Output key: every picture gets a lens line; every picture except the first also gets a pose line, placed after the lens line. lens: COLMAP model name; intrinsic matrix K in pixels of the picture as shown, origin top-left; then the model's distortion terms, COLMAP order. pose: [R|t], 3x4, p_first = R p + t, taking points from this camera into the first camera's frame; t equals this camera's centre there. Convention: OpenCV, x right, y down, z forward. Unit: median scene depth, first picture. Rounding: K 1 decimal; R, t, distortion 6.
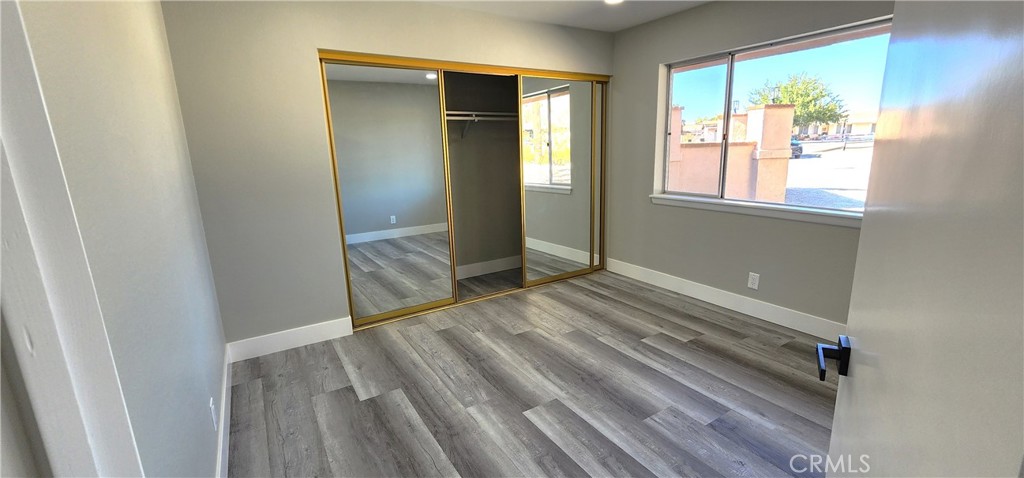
lens RADIAL K [[426.9, 0, 517.3], [0, 426.9, 239.1], [0, 0, 1]] dist [0.000624, 0.000374]
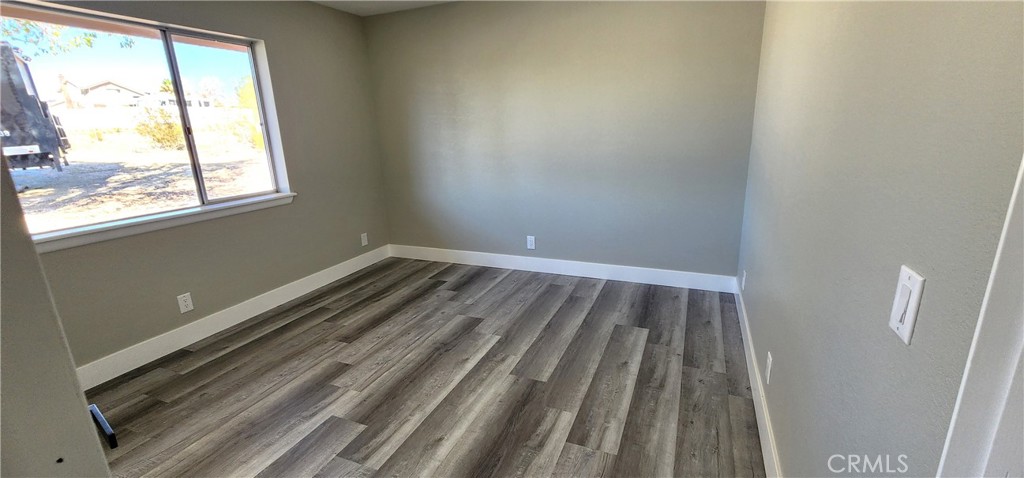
lens RADIAL K [[426.9, 0, 517.3], [0, 426.9, 239.1], [0, 0, 1]] dist [0.000624, 0.000374]
pose [[-0.573852, -0.155061, 0.804145, -0.617308], [0.230681, 0.911549, 0.340389, -0.193436], [-0.785799, 0.380834, -0.487325, 1.021444]]
